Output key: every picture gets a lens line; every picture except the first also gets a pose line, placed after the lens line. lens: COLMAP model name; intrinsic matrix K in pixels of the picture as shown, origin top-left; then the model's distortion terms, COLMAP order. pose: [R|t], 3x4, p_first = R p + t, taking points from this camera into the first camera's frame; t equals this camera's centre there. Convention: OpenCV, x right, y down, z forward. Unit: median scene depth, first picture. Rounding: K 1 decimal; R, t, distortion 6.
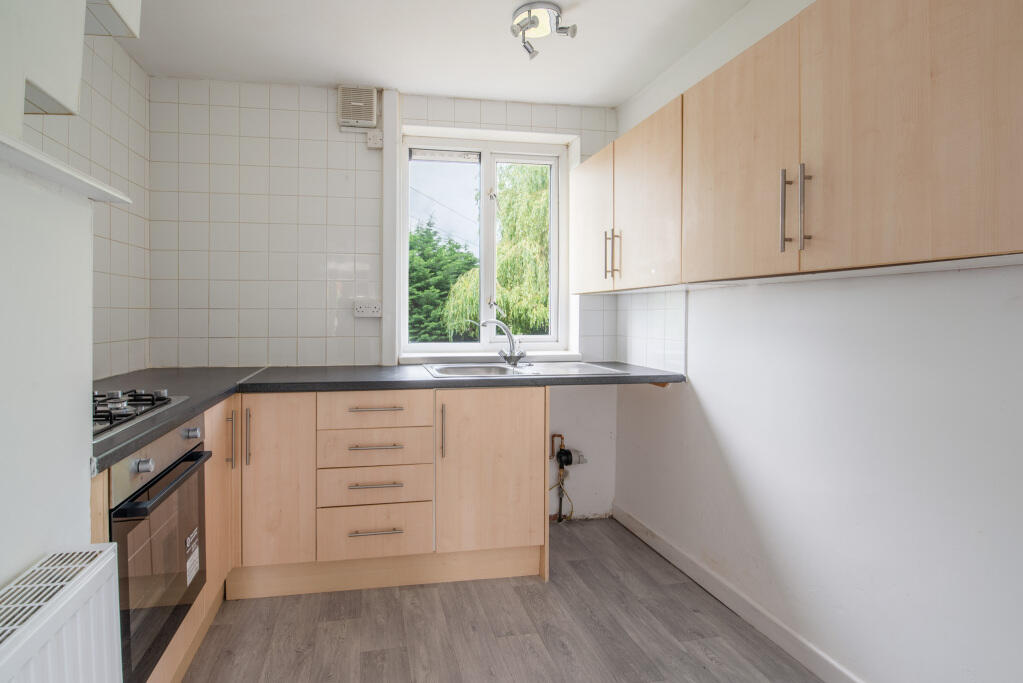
lens RADIAL K [[464.3, 0, 475.1], [0, 464.3, 320.4], [0, 0, 1]] dist [-0.013976, -0.003939]
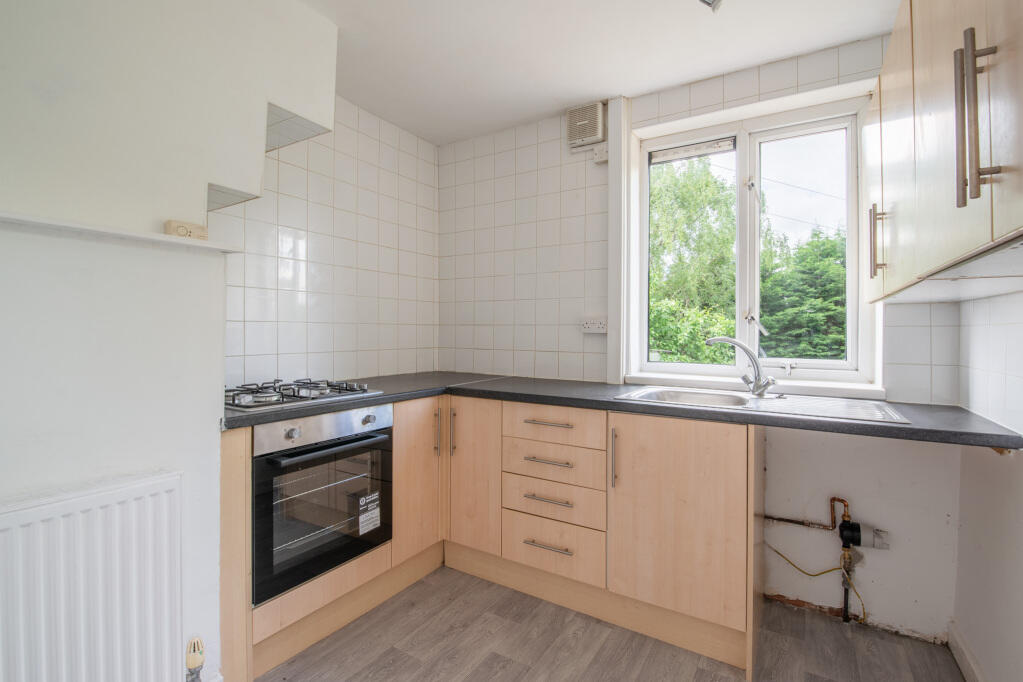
lens RADIAL K [[464.3, 0, 512.0], [0, 464.3, 330.6], [0, 0, 1]] dist [-0.013976, -0.003939]
pose [[0.758487, 0.005391, -0.651666, 0.287583], [-0.016259, 0.999811, -0.010653, 0.000663], [0.651486, 0.018676, 0.758431, 0.136088]]
